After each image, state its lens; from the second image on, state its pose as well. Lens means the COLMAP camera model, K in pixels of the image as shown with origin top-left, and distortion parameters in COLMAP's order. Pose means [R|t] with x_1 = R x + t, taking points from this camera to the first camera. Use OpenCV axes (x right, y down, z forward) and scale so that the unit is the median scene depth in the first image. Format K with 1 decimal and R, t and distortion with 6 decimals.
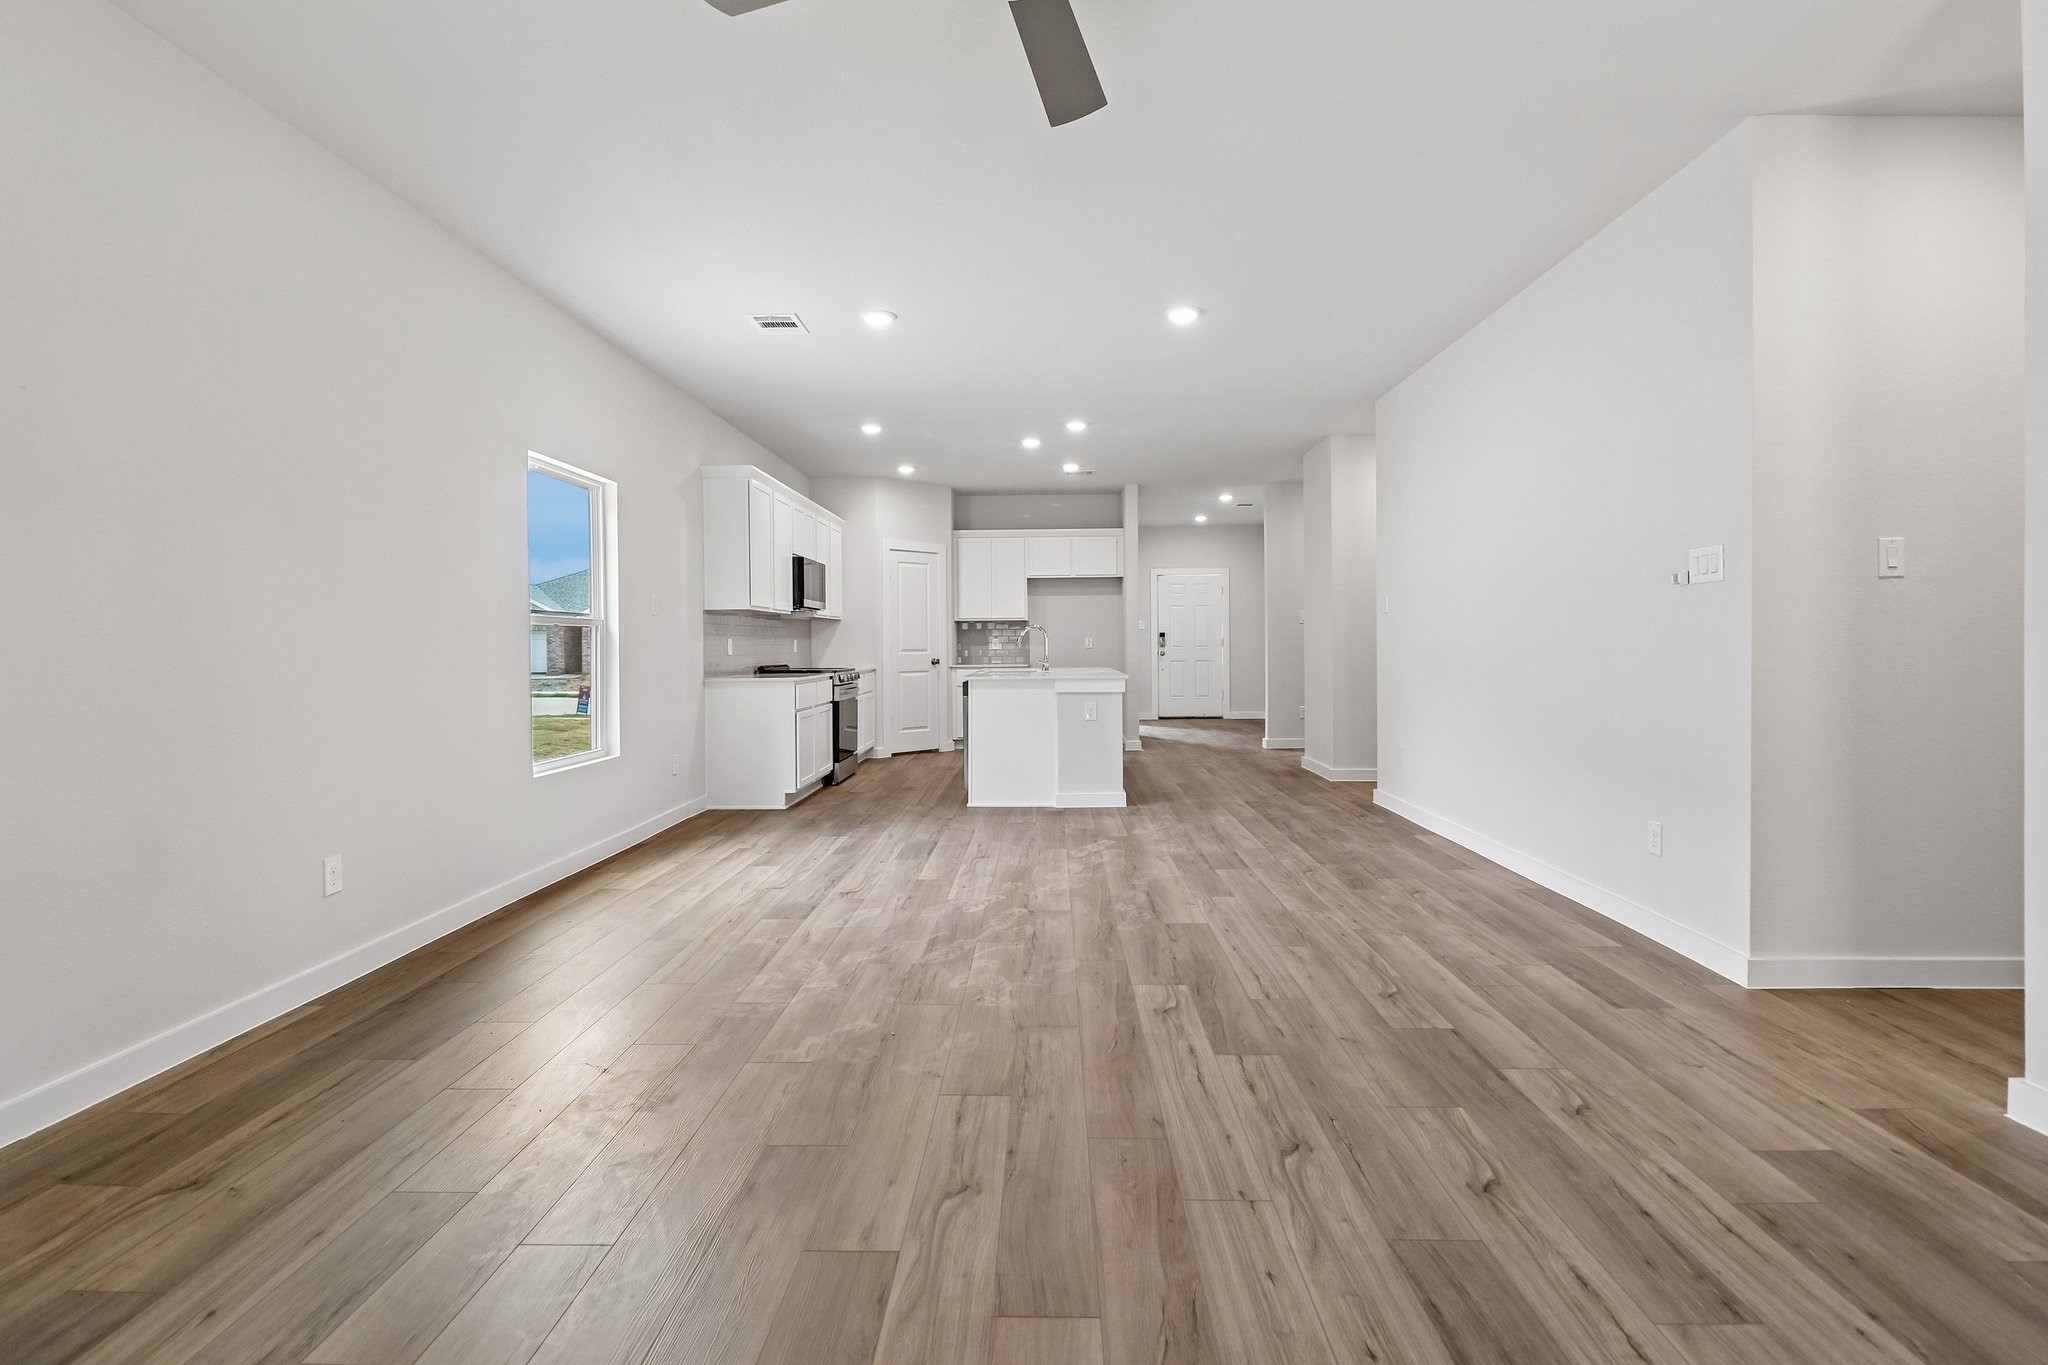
lens RADIAL K [[965.1, 0, 1022.9], [0, 965.1, 665.6], [0, 0, 1]] dist [0.000198, -0.010487]
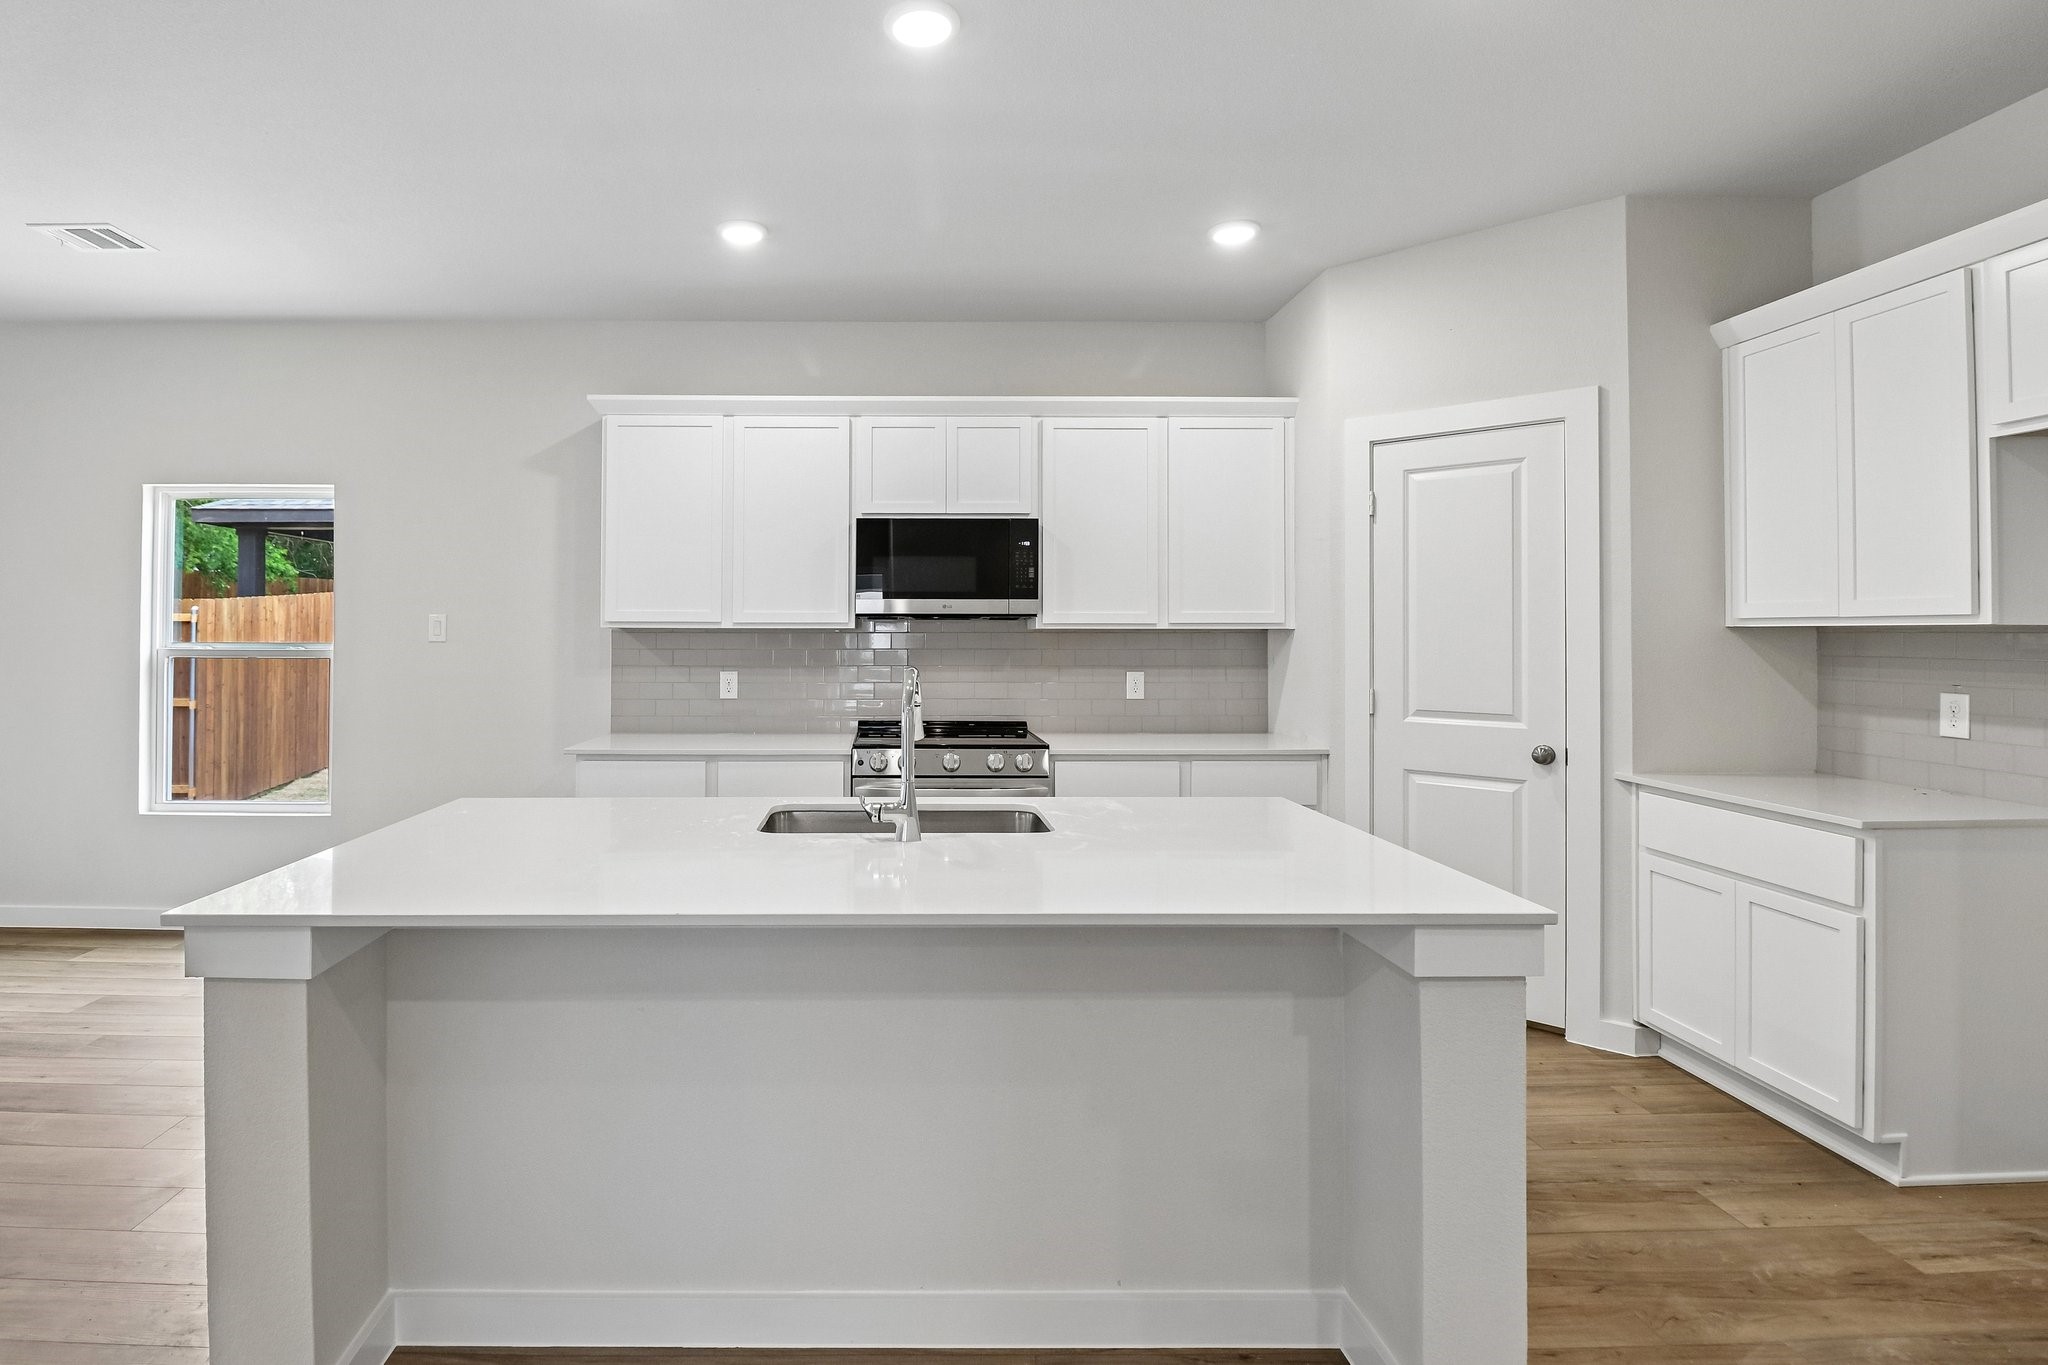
lens RADIAL K [[965.1, 0, 930.4], [0, 965.1, 661.3], [0, 0, 1]] dist [0.000198, -0.010487]
pose [[0.050834, 0.034733, -0.998103, 0.615911], [-0.025865, 0.999106, 0.033450, -0.111841], [0.998372, 0.024116, 0.051687, 2.107009]]
